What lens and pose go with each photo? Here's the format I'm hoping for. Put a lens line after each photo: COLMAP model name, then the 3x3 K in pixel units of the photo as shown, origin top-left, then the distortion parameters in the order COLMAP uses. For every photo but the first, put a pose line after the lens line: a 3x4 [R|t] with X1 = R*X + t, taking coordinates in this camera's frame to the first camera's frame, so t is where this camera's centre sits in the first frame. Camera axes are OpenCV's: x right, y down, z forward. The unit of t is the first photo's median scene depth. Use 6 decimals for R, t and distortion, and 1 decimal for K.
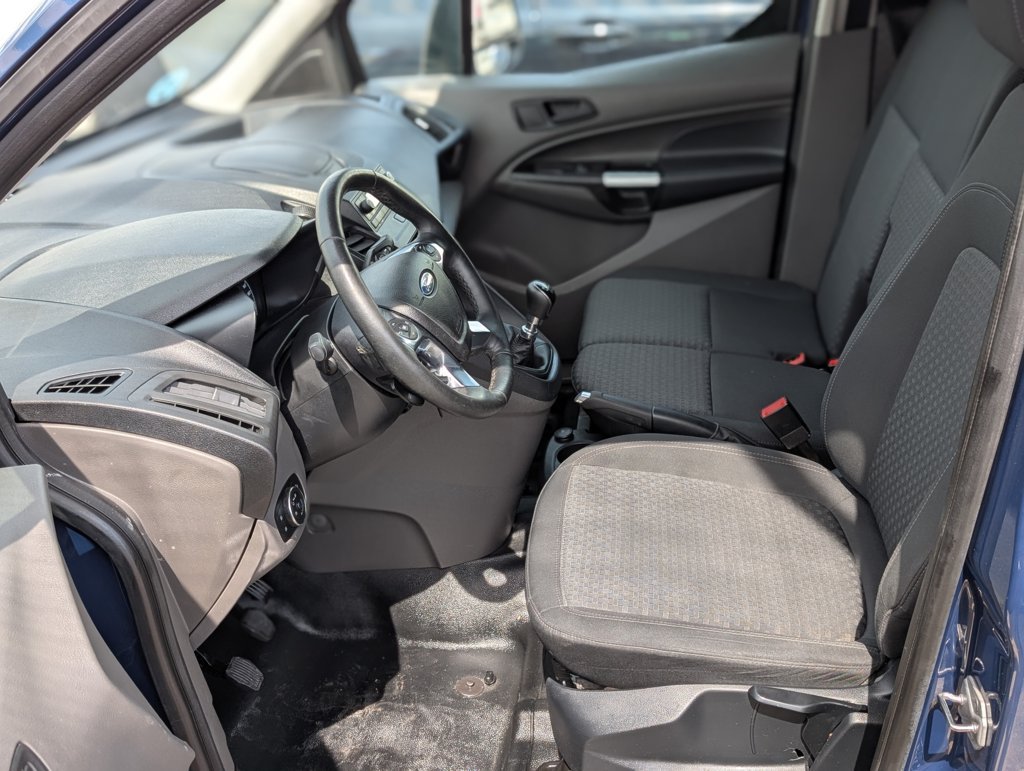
lens RADIAL K [[1133.2, 0, 508.4], [0, 1133.2, 377.3], [0, 0, 1]] dist [0.006199, 0.000000]
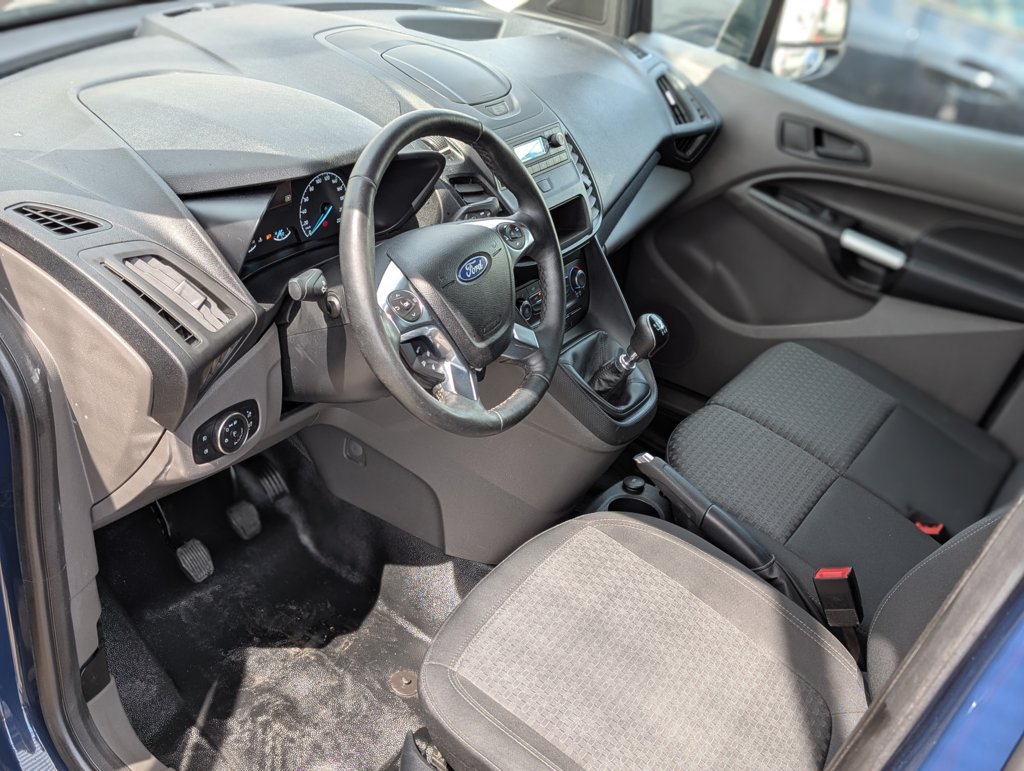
lens RADIAL K [[1133.2, 0, 513.0], [0, 1133.2, 395.9], [0, 0, 1]] dist [0.006199, 0.000000]
pose [[0.871652, 0.431965, -0.231580, 0.161244], [-0.414260, 0.901821, 0.122913, -0.092364], [0.261938, -0.011203, 0.965020, 0.136272]]
